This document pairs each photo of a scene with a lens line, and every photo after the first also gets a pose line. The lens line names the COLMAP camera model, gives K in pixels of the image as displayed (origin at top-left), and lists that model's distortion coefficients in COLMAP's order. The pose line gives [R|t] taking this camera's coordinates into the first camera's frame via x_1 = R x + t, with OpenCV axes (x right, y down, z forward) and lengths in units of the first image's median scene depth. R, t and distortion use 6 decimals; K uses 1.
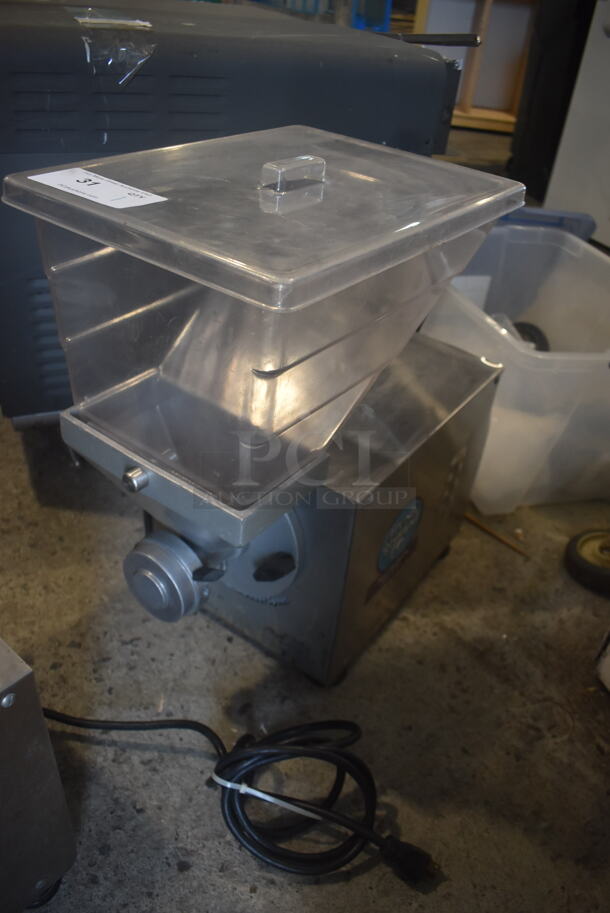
lens RADIAL K [[720.2, 0, 306.7], [0, 720.2, 456.0], [0, 0, 1]] dist [-0.083683, -0.000450]
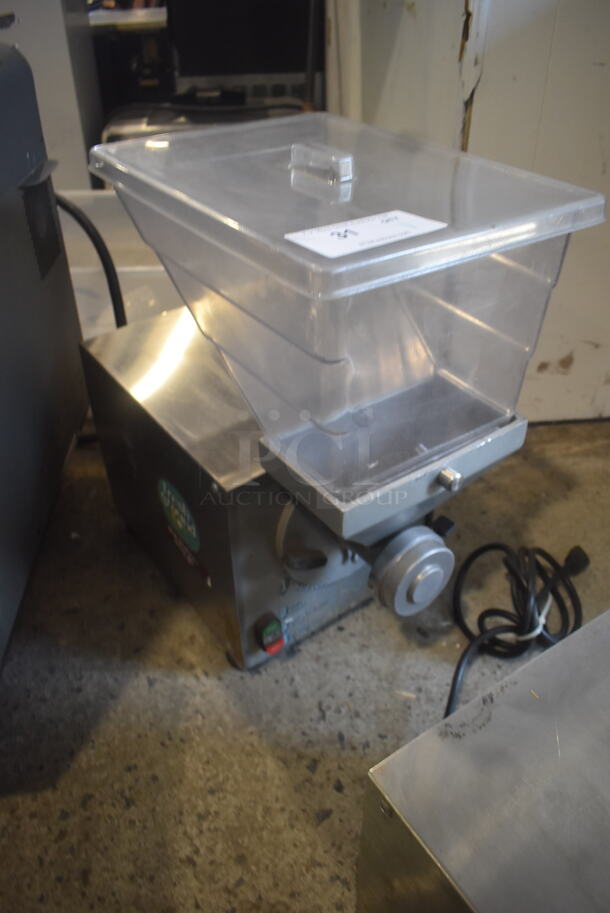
lens RADIAL K [[720.2, 0, 301.8], [0, 720.2, 460.0], [0, 0, 1]] dist [-0.083683, -0.000450]
pose [[0.316259, -0.648506, 0.692402, -0.698802], [0.583183, 0.708569, 0.397276, -0.361111], [-0.748250, 0.278155, 0.602289, 0.379532]]
